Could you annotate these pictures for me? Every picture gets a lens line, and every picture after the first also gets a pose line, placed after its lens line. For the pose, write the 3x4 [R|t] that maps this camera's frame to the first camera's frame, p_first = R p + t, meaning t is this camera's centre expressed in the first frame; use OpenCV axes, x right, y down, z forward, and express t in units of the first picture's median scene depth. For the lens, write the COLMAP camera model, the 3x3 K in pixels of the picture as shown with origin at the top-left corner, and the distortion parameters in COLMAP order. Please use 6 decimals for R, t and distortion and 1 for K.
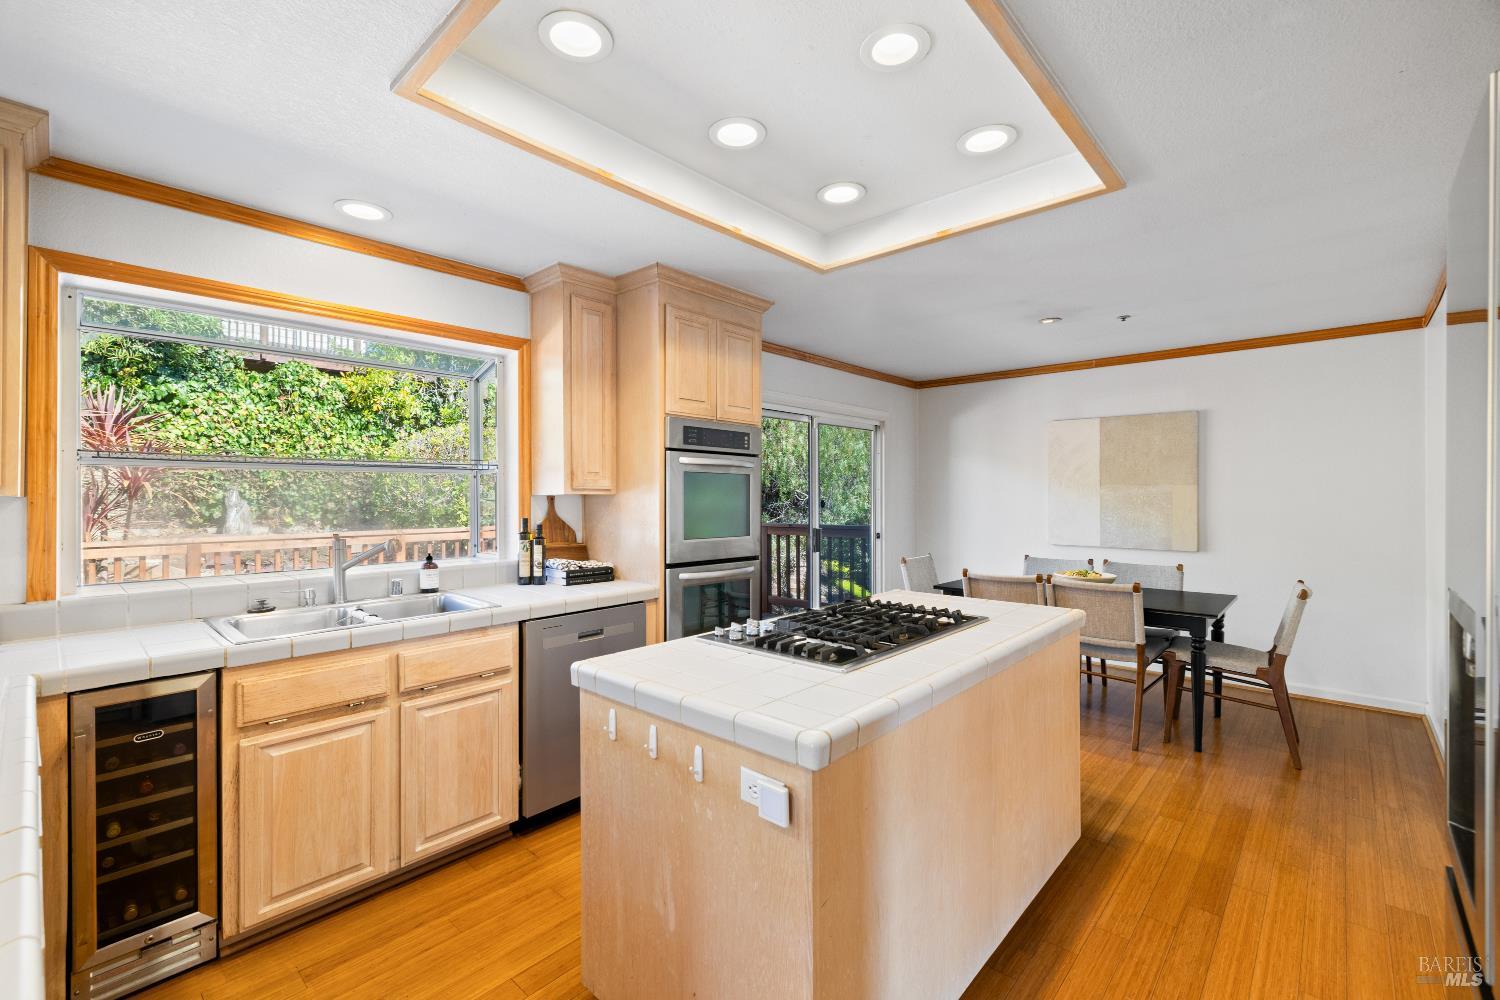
lens RADIAL K [[651.3, 0, 741.9], [0, 651.3, 495.4], [0, 0, 1]] dist [0.003854, 0.000225]
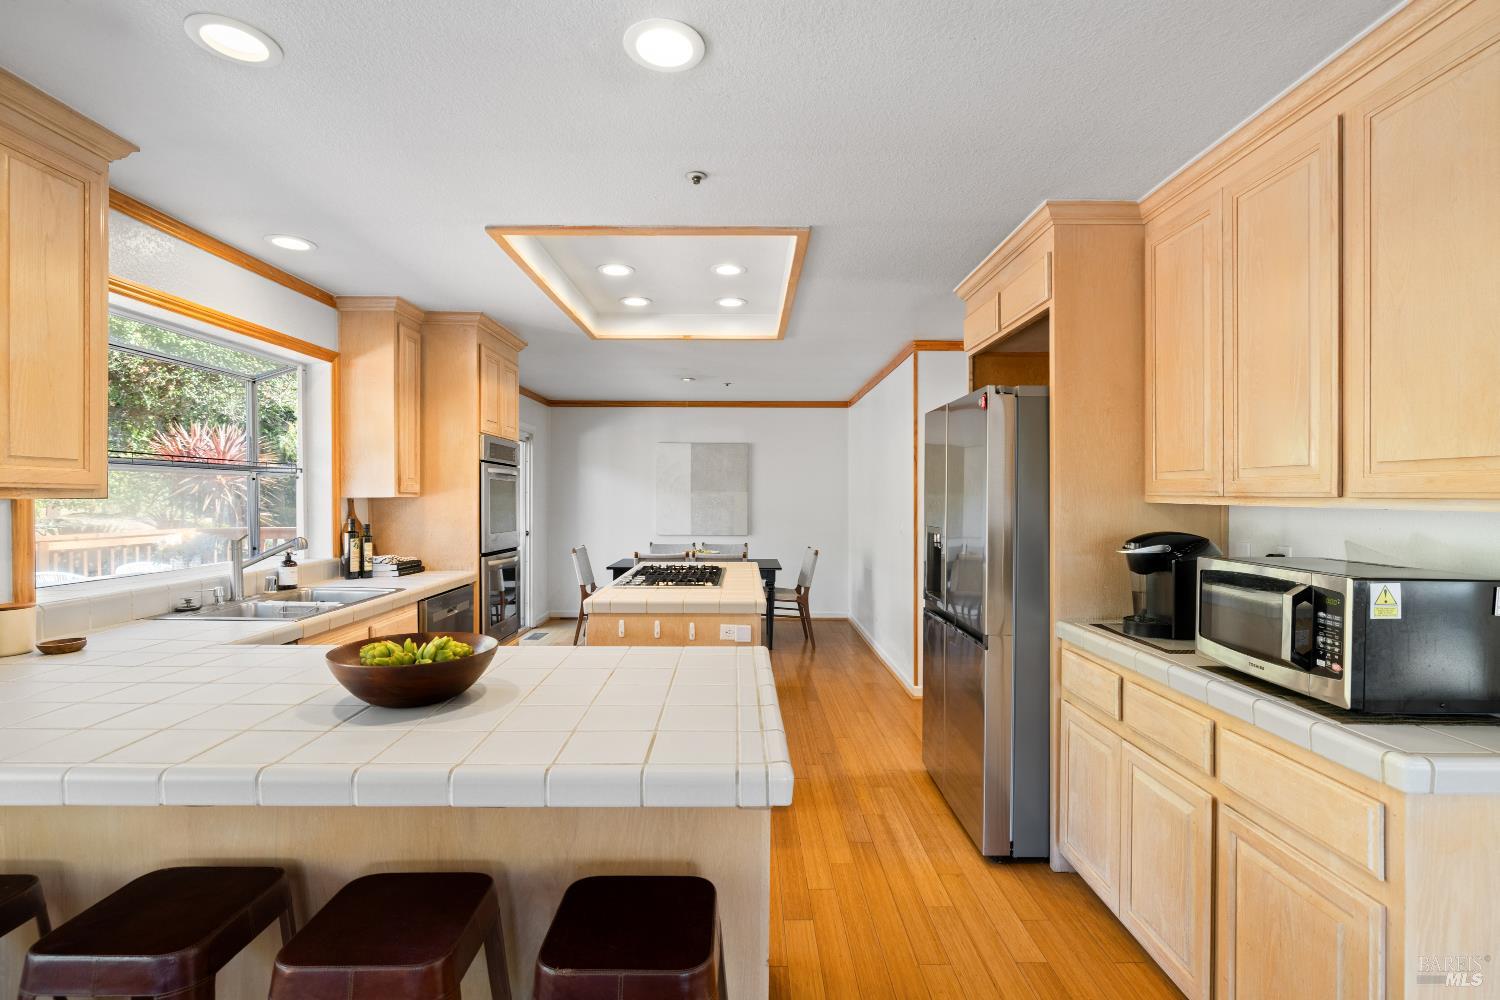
lens RADIAL K [[710.7, 0, 750.0], [0, 710.7, 500.0], [0, 0, 1]] dist [-0.002063, -0.000195]
pose [[0.729233, -0.000214, 0.684265, -0.542154], [-0.002715, 0.999991, 0.003206, -0.001924], [-0.684260, -0.004195, 0.729226, -0.274833]]
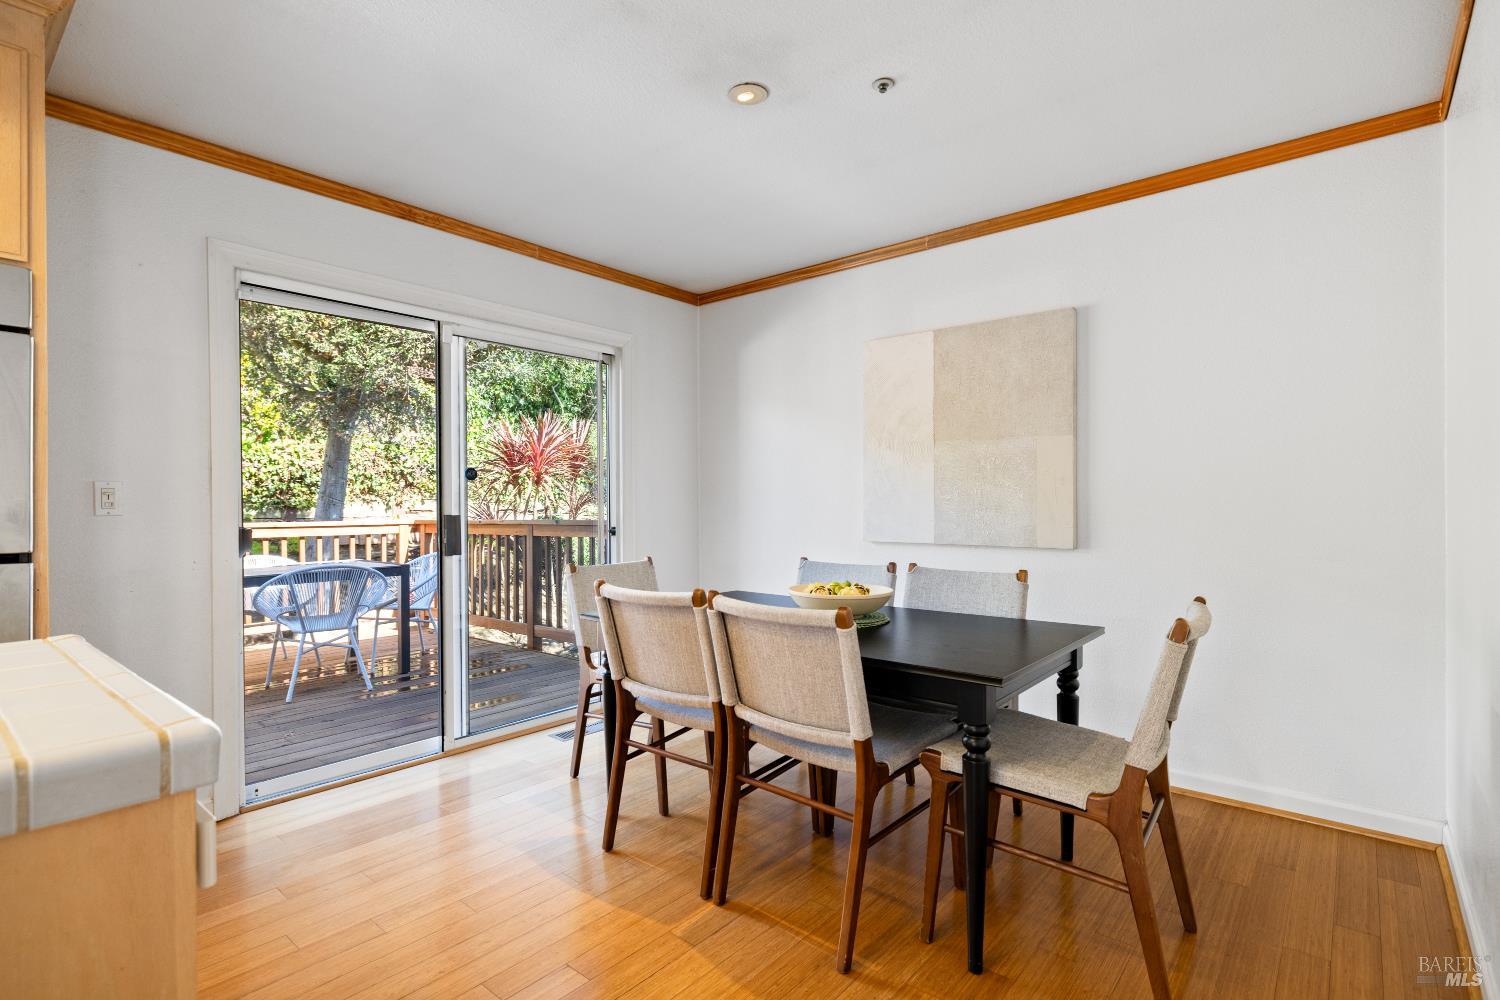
lens RADIAL K [[722.5, 0, 752.1], [0, 722.5, 508.7], [0, 0, 1]] dist [-0.001632, -0.000283]
pose [[0.998935, -0.002970, 0.046043, 0.464979], [0.002773, 0.999987, 0.004339, 0.056781], [-0.046055, -0.004206, 0.998930, 0.449071]]
